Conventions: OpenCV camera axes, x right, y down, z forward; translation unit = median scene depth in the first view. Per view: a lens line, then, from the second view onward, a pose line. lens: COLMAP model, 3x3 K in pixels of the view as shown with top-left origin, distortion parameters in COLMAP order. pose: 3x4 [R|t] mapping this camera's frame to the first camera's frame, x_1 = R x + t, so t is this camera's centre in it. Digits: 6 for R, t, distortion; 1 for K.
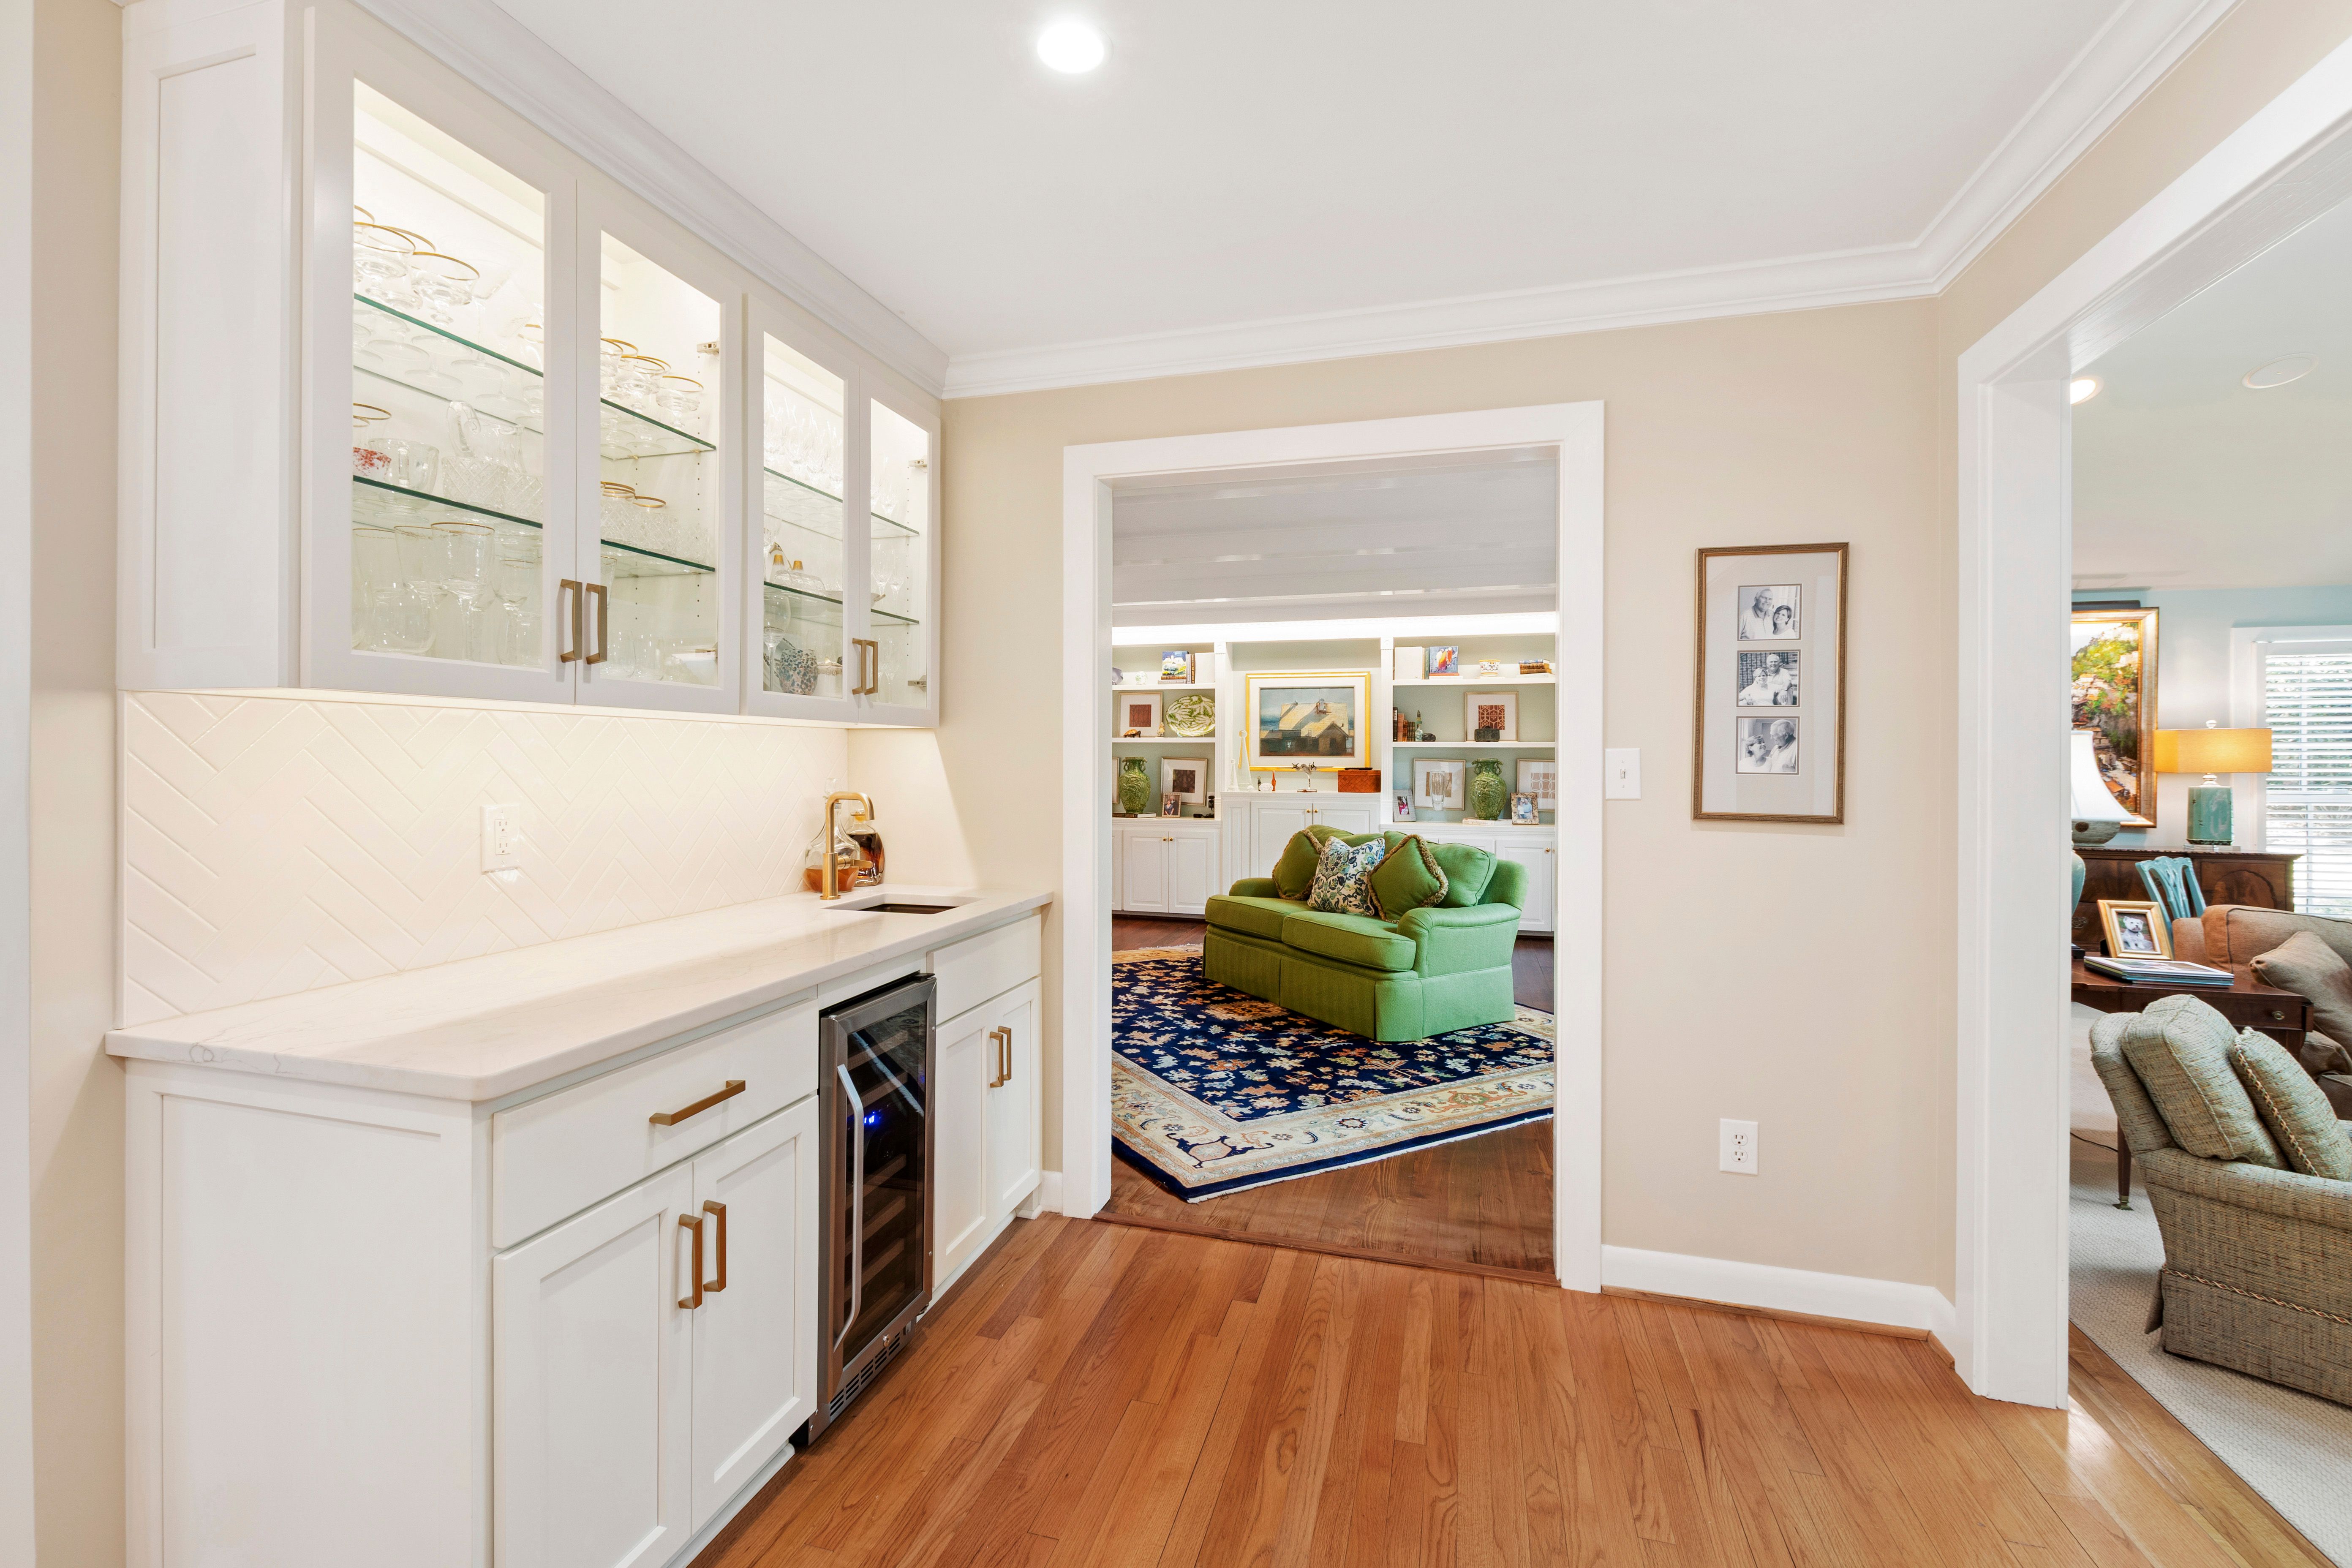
lens RADIAL K [[1033.1, 0, 1148.3], [0, 1033.1, 760.3], [0, 0, 1]] dist [0.003095, -0.000132]
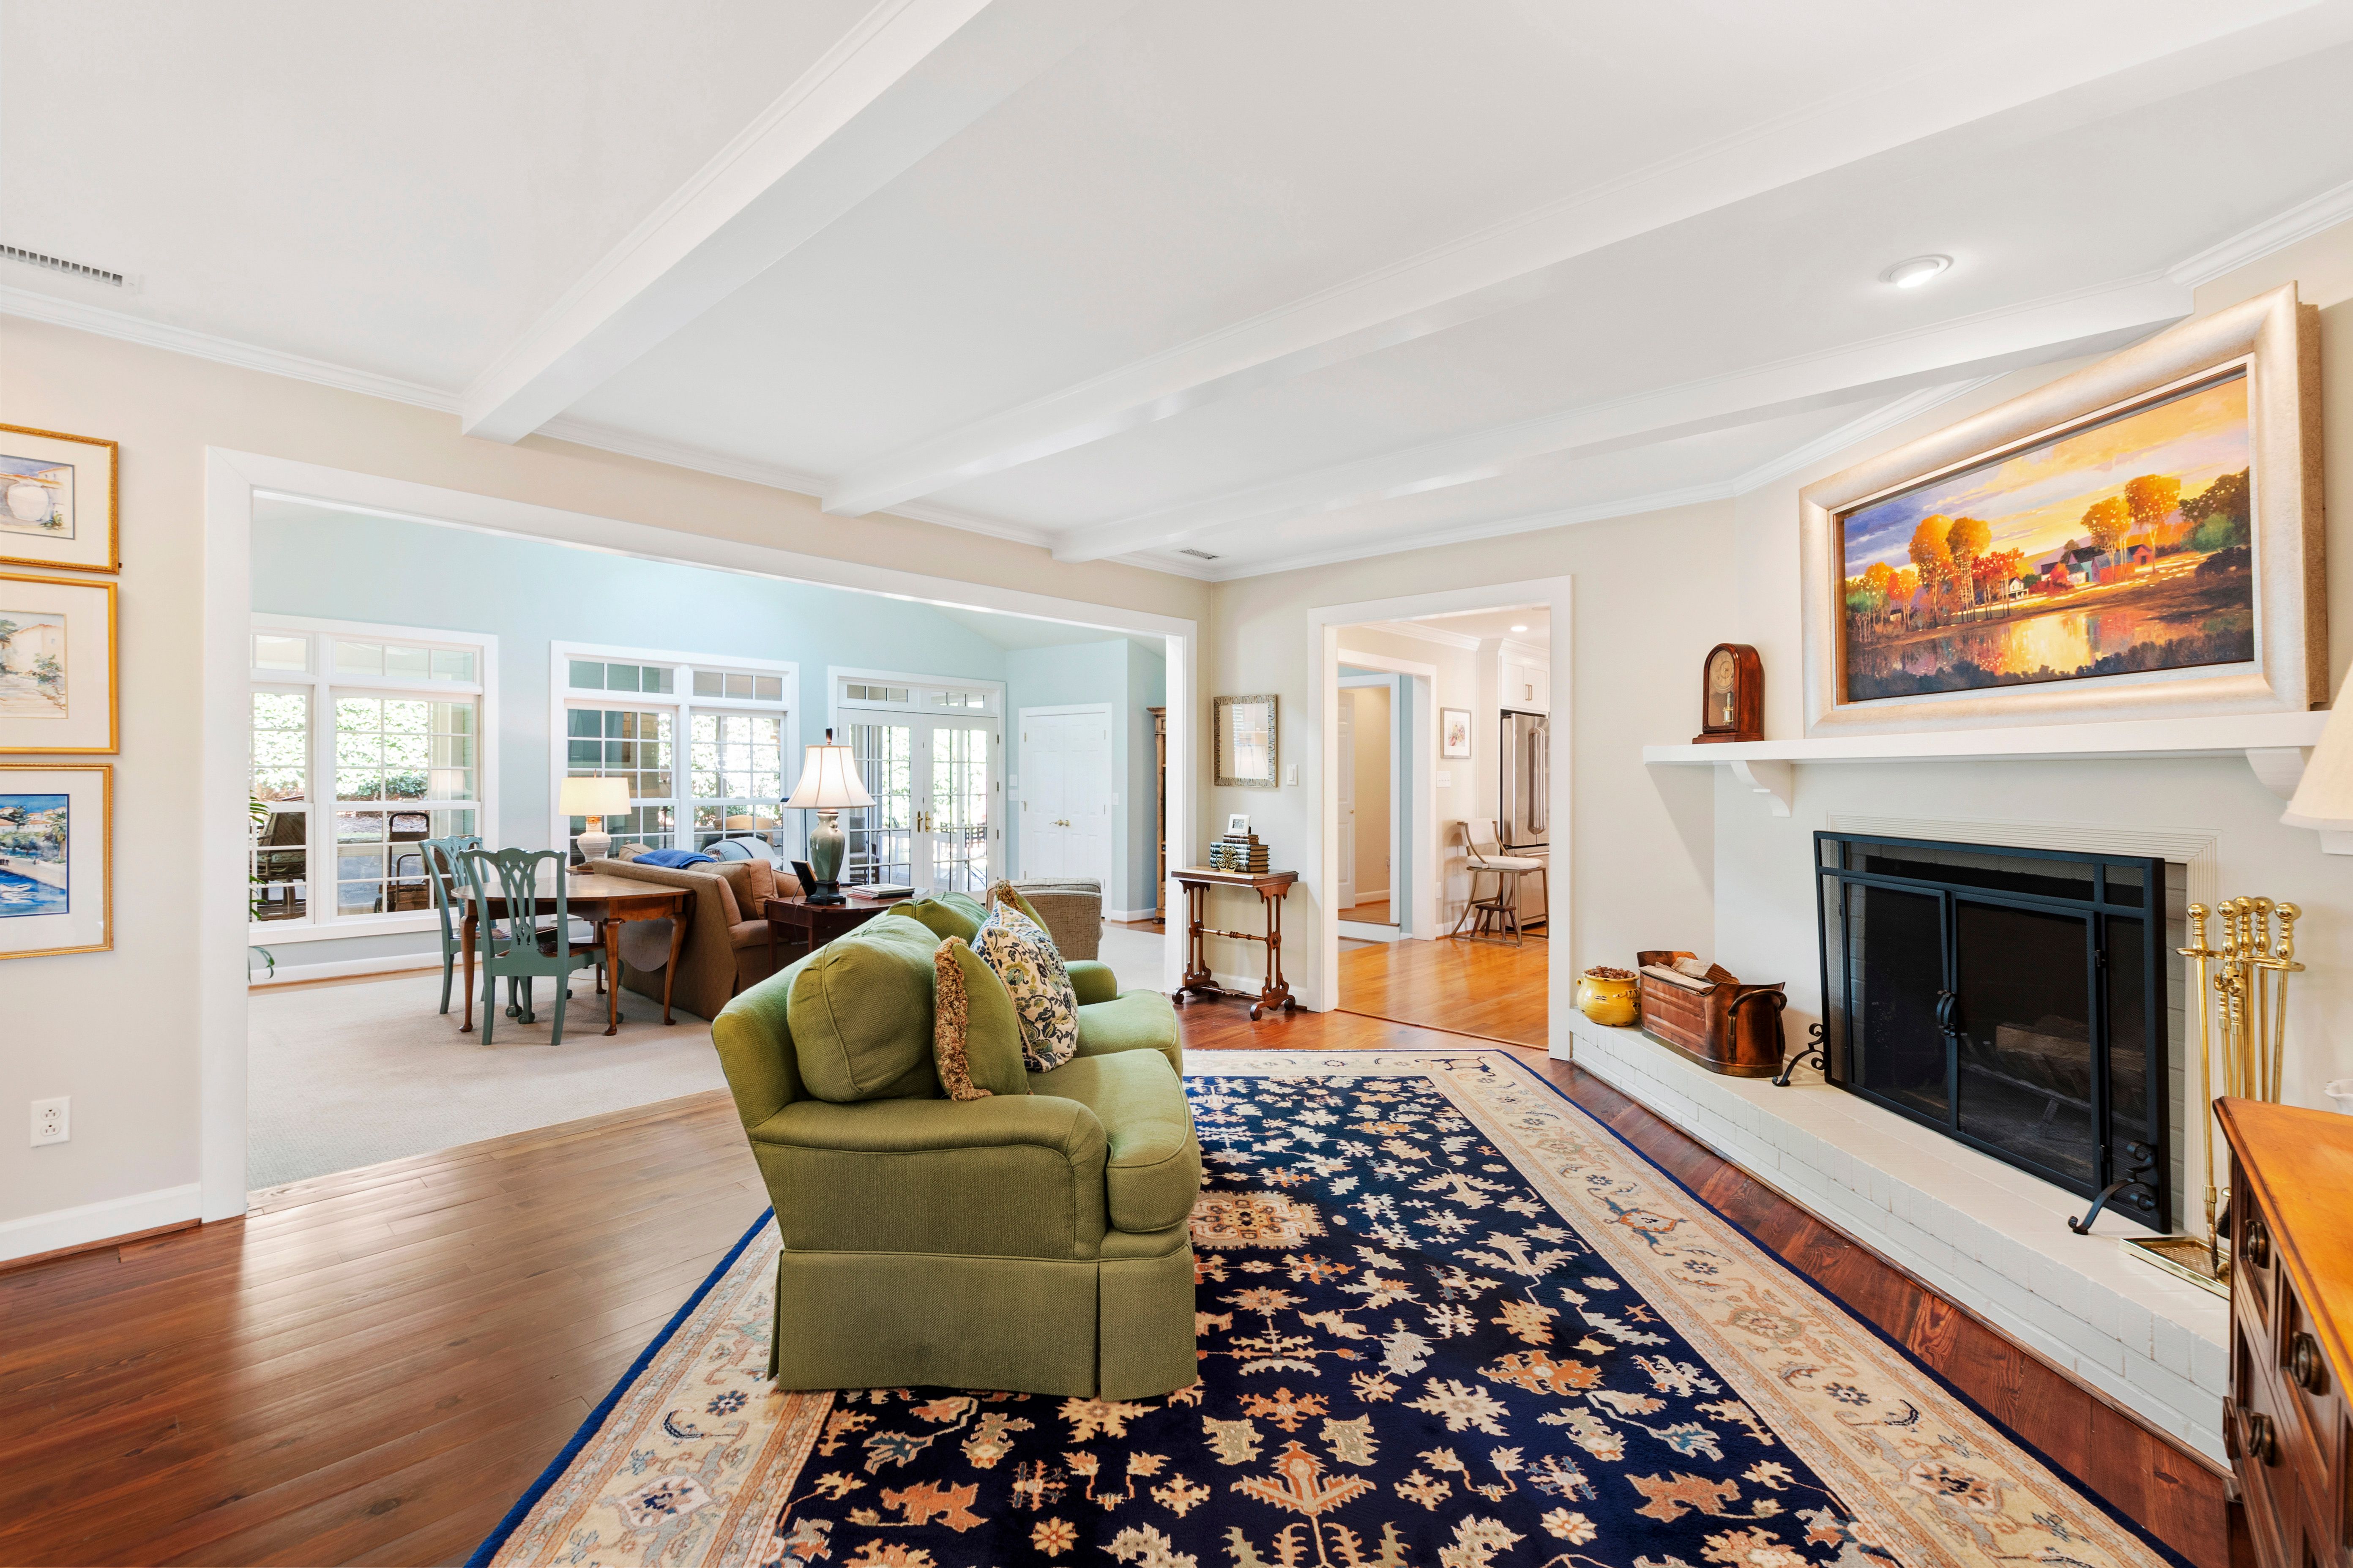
lens RADIAL K [[994.0, 0, 1165.2], [0, 994.0, 778.9], [0, 0, 1]] dist [-0.002768, -0.000199]
pose [[-0.899047, -0.014769, 0.437602, -0.110597], [-0.013597, 0.999891, 0.005812, 0.004961], [-0.437640, -0.000725, -0.899150, 1.742185]]
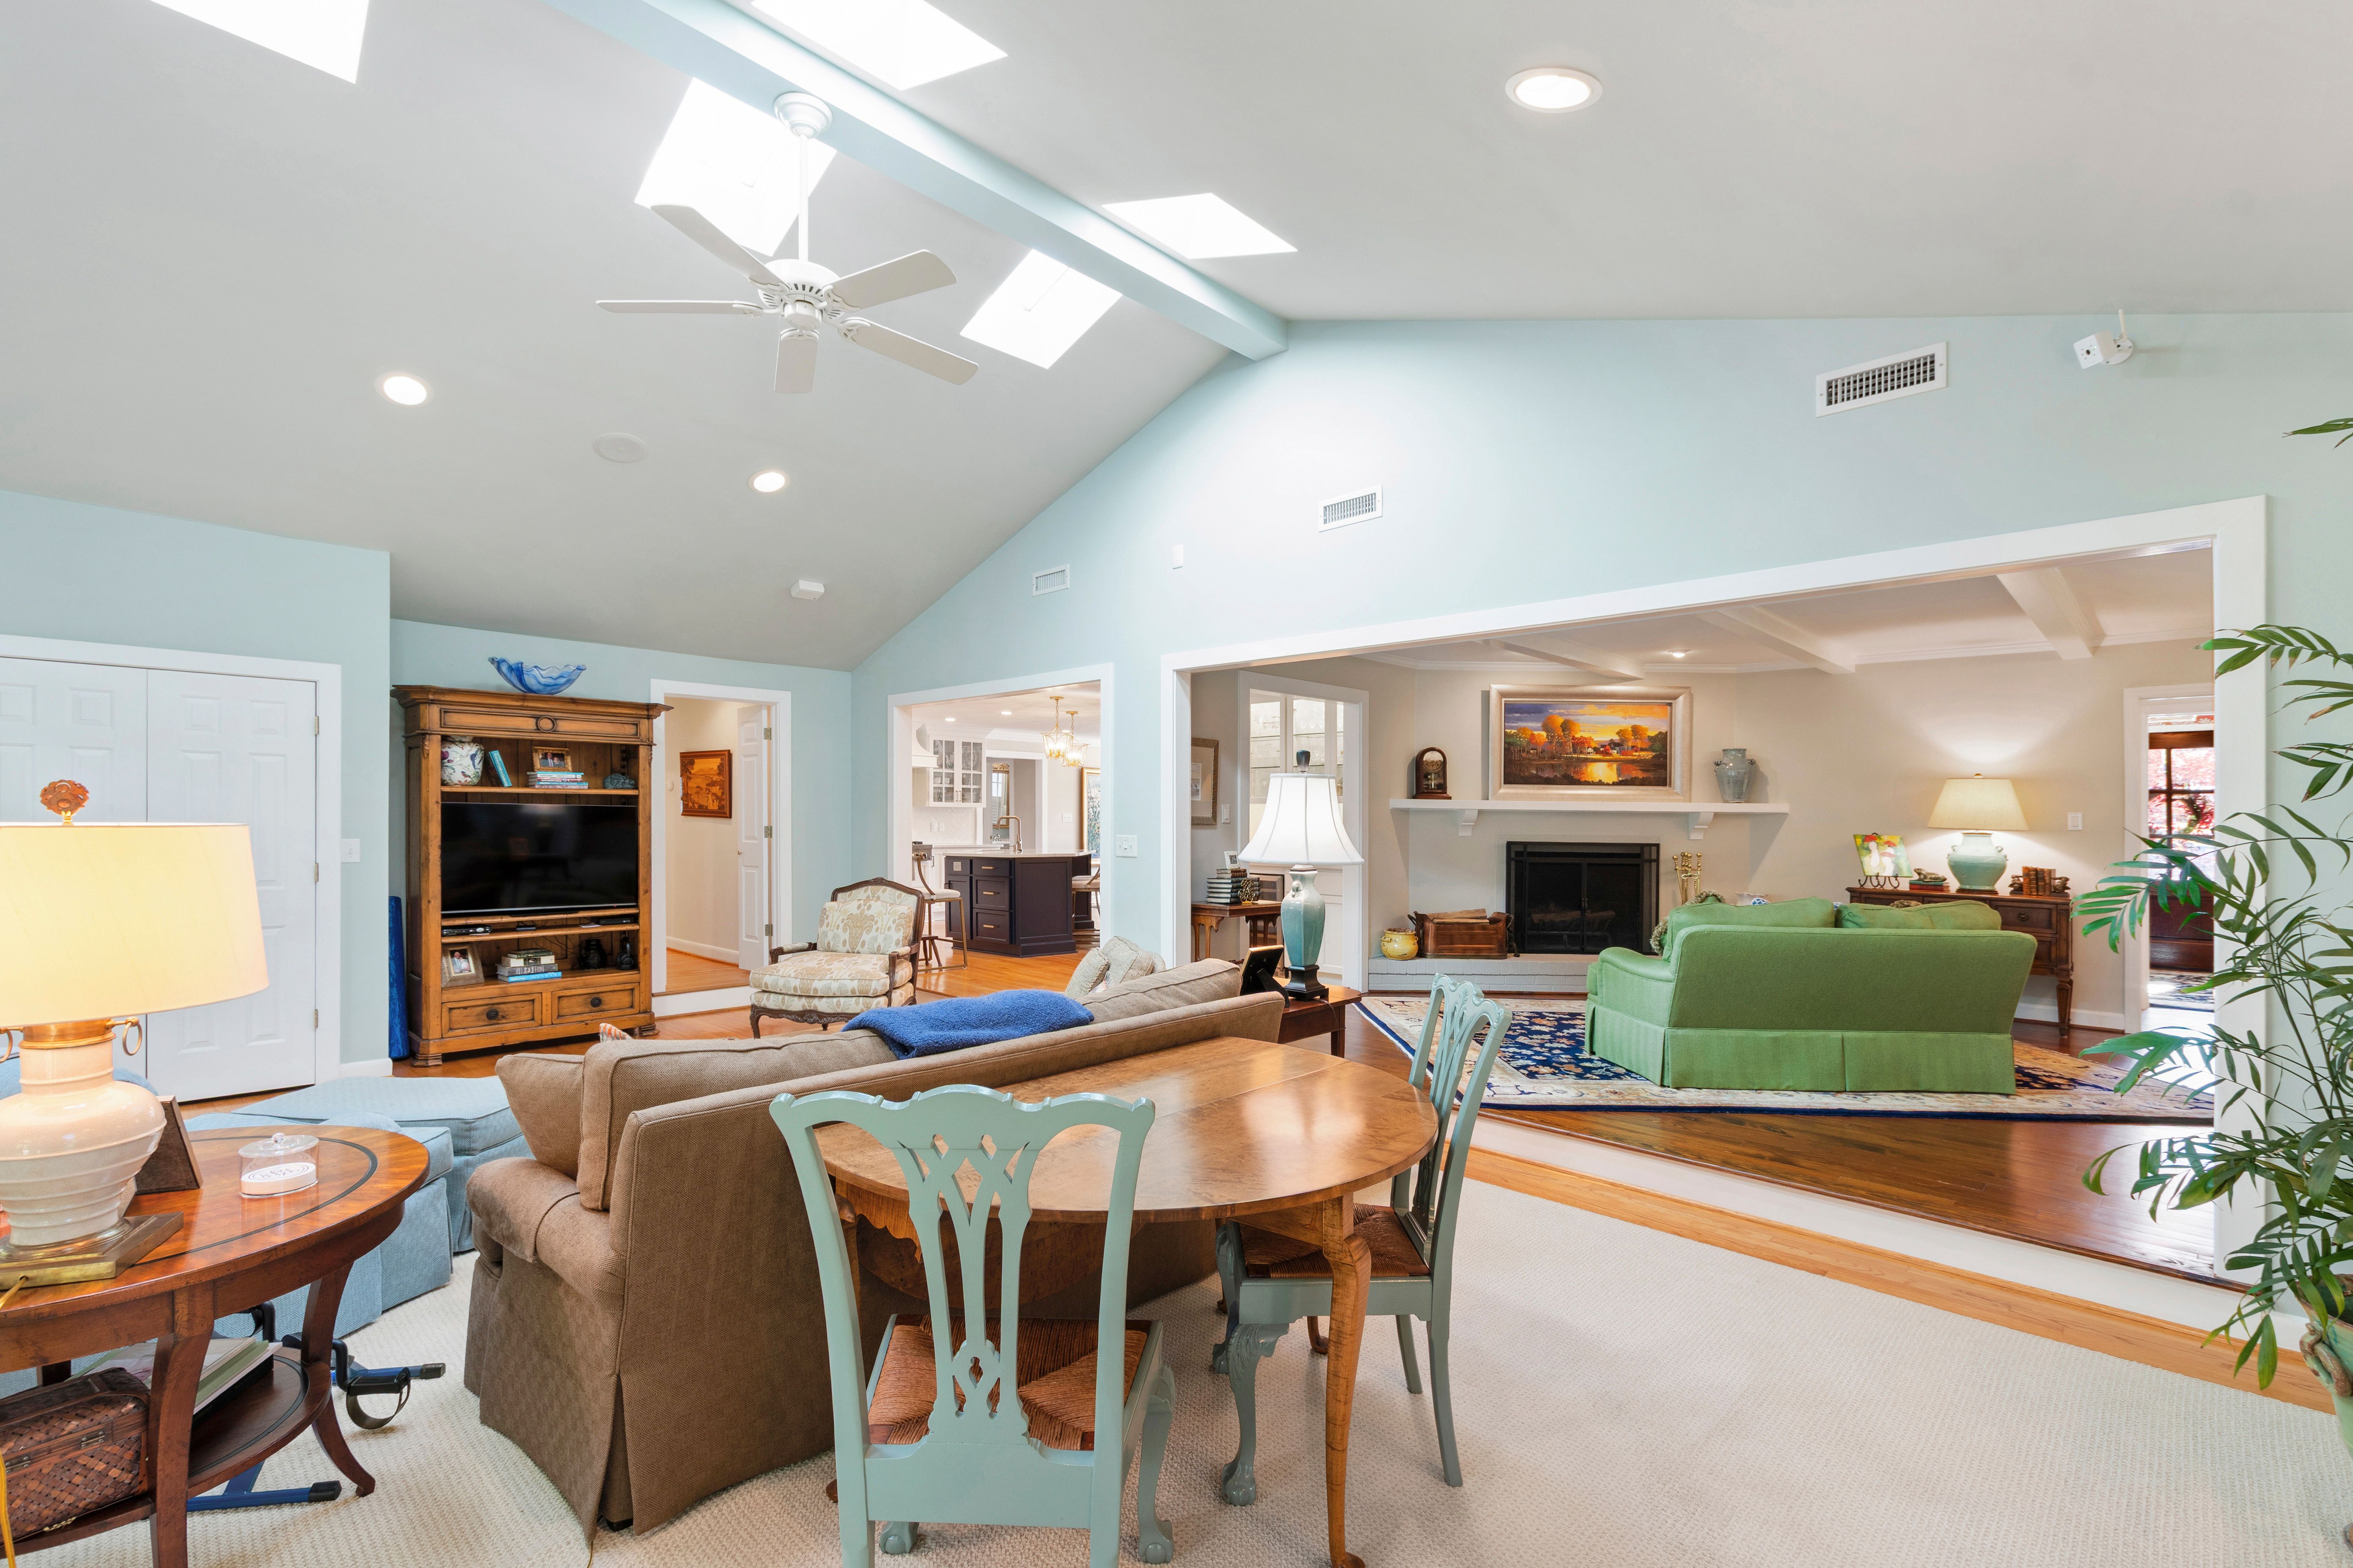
lens RADIAL K [[1032.7, 0, 1128.7], [0, 1032.7, 783.7], [0, 0, 1]] dist [0.019007, -0.000058]
pose [[-0.496621, -0.040337, -0.867030, 1.586551], [-0.014418, 0.999165, -0.038225, 0.020209], [0.867848, -0.006483, -0.496788, 1.173815]]
